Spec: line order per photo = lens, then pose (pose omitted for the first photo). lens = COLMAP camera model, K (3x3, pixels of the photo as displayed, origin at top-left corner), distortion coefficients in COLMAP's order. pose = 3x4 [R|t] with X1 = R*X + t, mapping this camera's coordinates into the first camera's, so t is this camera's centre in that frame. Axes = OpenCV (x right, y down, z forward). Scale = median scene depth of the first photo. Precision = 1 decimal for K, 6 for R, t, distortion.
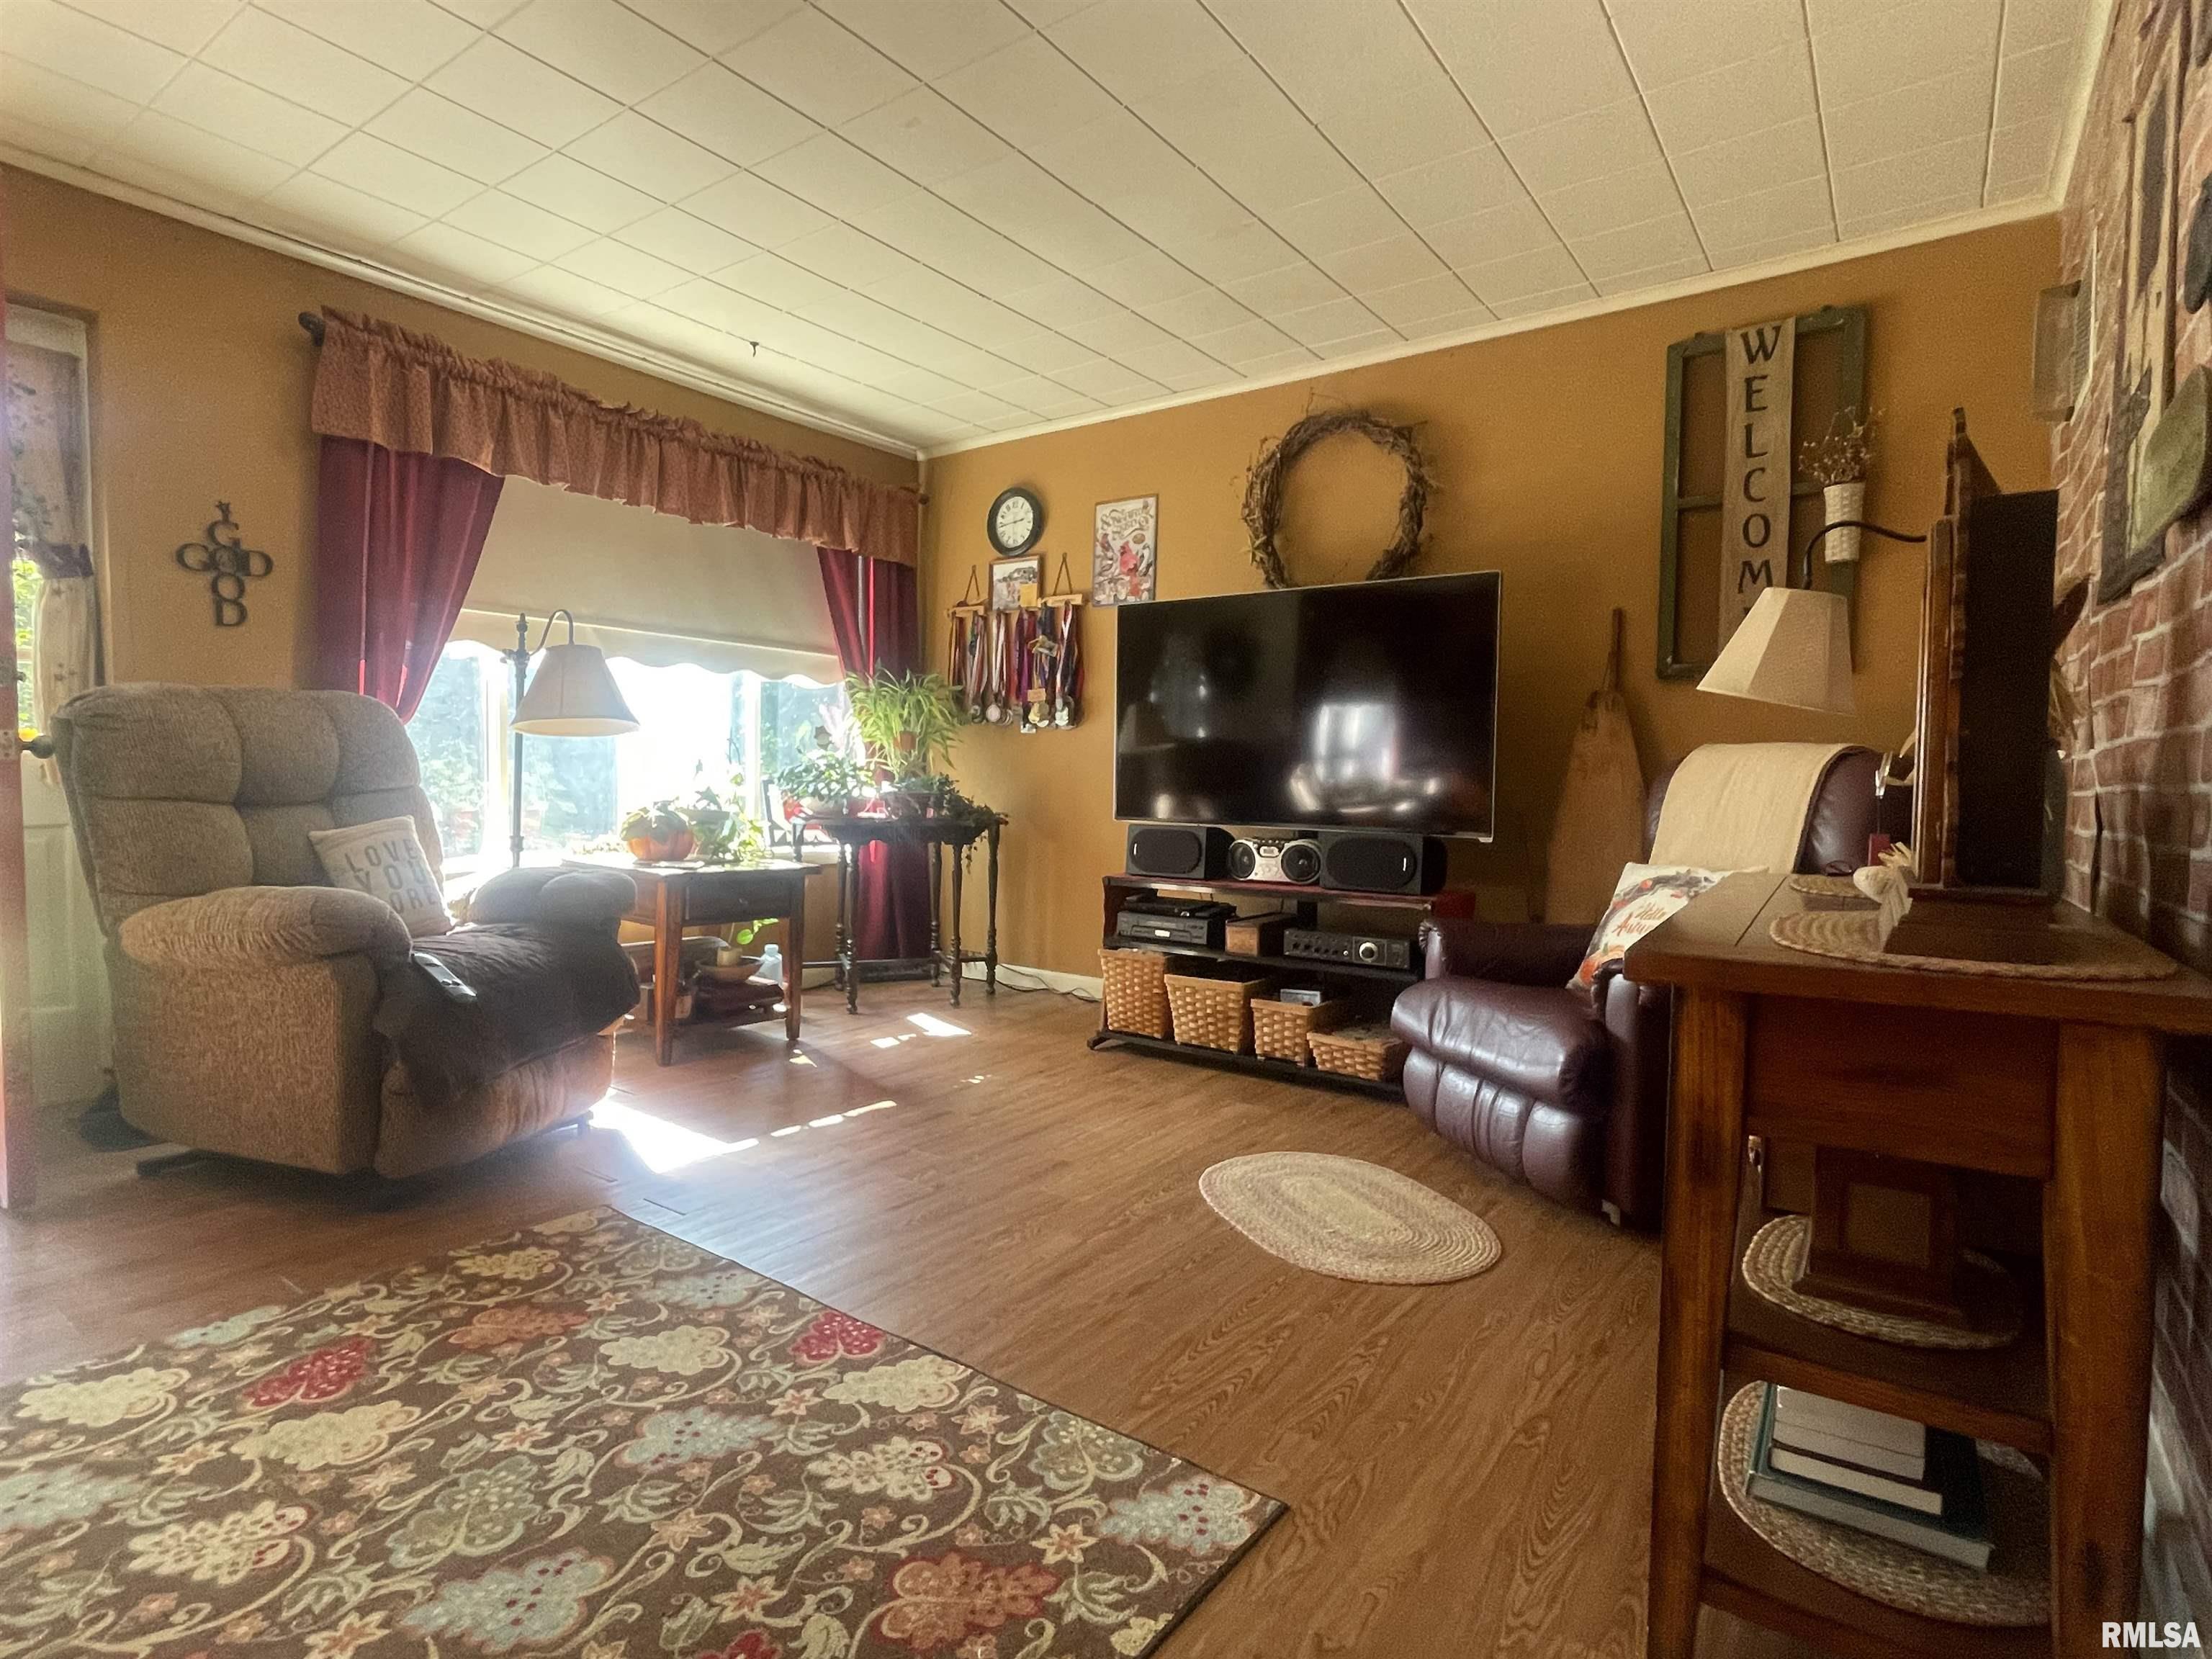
lens RADIAL K [[1124.6, 0, 1106.0], [0, 1124.6, 829.5], [0, 0, 1]] dist [-0.008908, 0.000057]
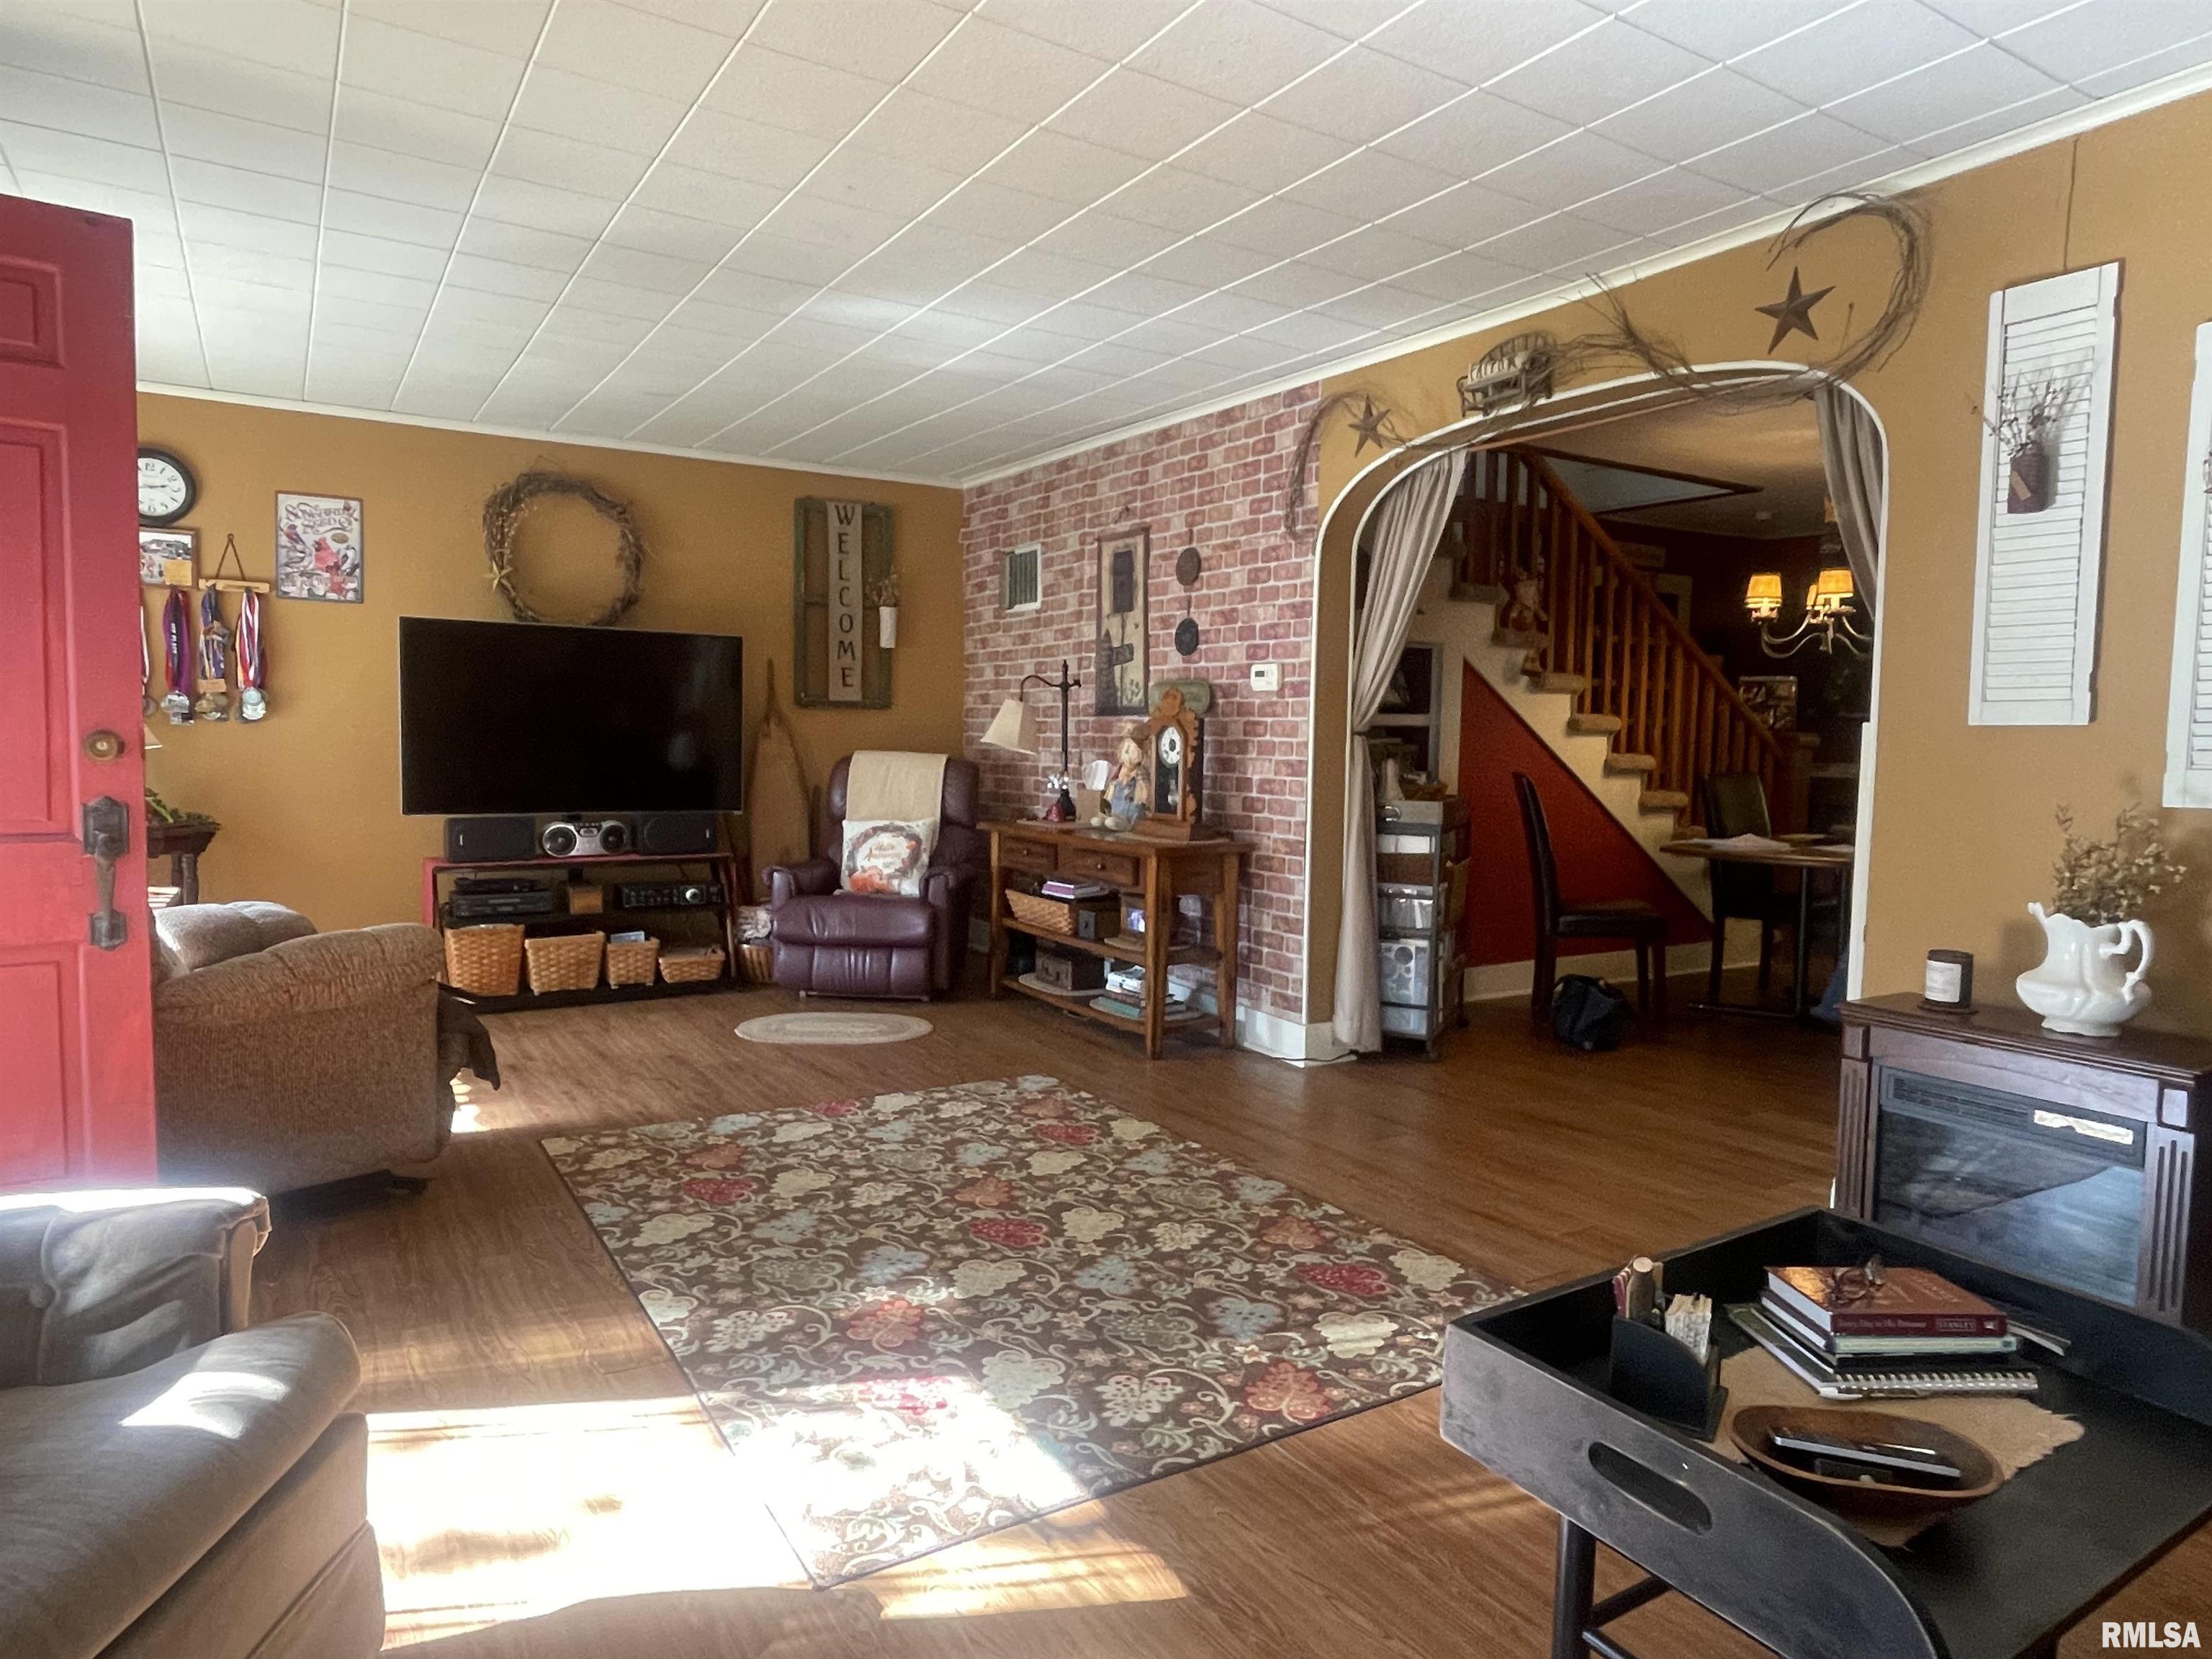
lens RADIAL K [[1330.9, 0, 1106.0], [0, 1330.9, 829.5], [0, 0, 1]] dist [0.000306, -0.000414]
pose [[0.372176, -0.076921, 0.924969, -1.189201], [0.029849, 0.997036, 0.070904, -0.083844], [-0.927682, 0.001221, 0.373369, -0.135058]]
